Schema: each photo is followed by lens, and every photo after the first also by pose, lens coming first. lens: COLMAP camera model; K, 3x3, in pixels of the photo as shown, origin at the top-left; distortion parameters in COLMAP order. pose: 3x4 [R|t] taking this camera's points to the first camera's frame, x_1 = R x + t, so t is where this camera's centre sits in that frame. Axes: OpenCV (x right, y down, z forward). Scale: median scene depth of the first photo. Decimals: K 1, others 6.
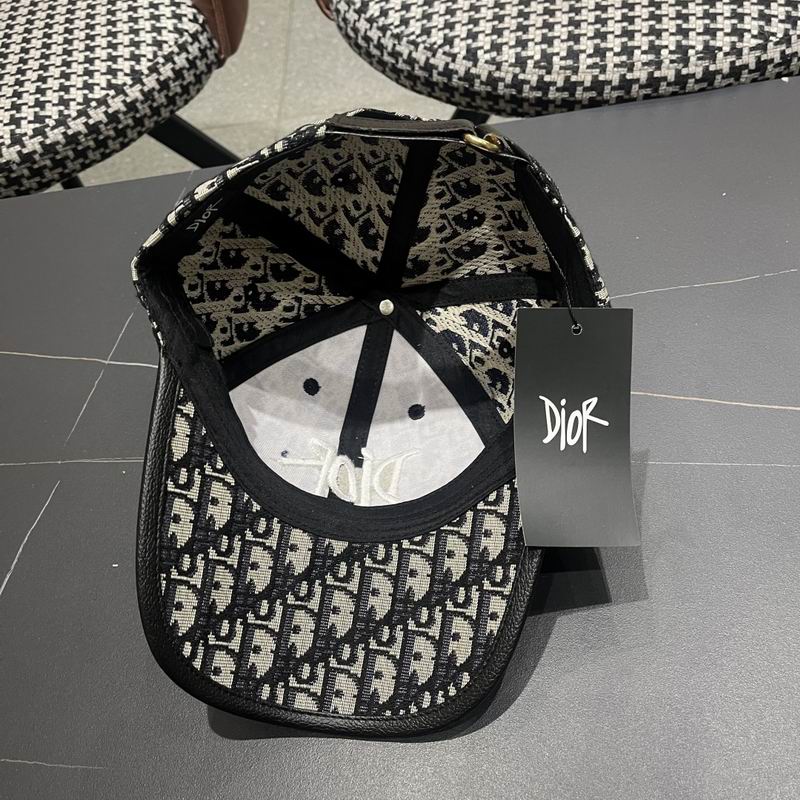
lens RADIAL K [[832.7, 0, 399.8], [0, 832.7, 406.5], [0, 0, 1]] dist [0.011029, 0.000000]
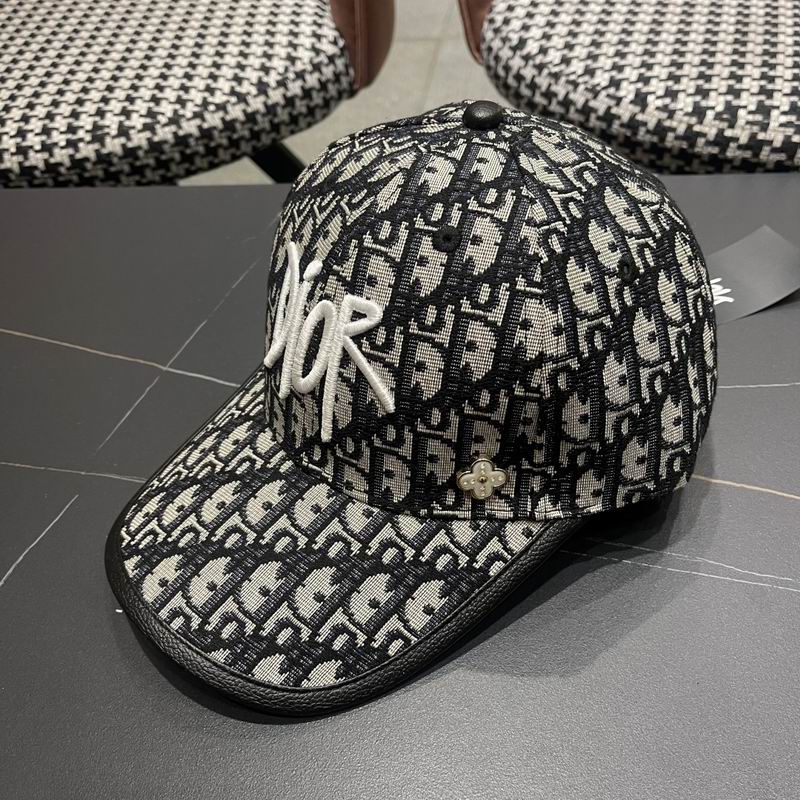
lens RADIAL K [[832.7, 0, 399.6], [0, 832.7, 414.9], [0, 0, 1]] dist [0.011029, 0.000000]
pose [[0.983431, 0.159055, -0.086981, -0.030362], [-0.167905, 0.980064, -0.106216, 0.032615], [0.068353, 0.119060, 0.990531, 0.148166]]
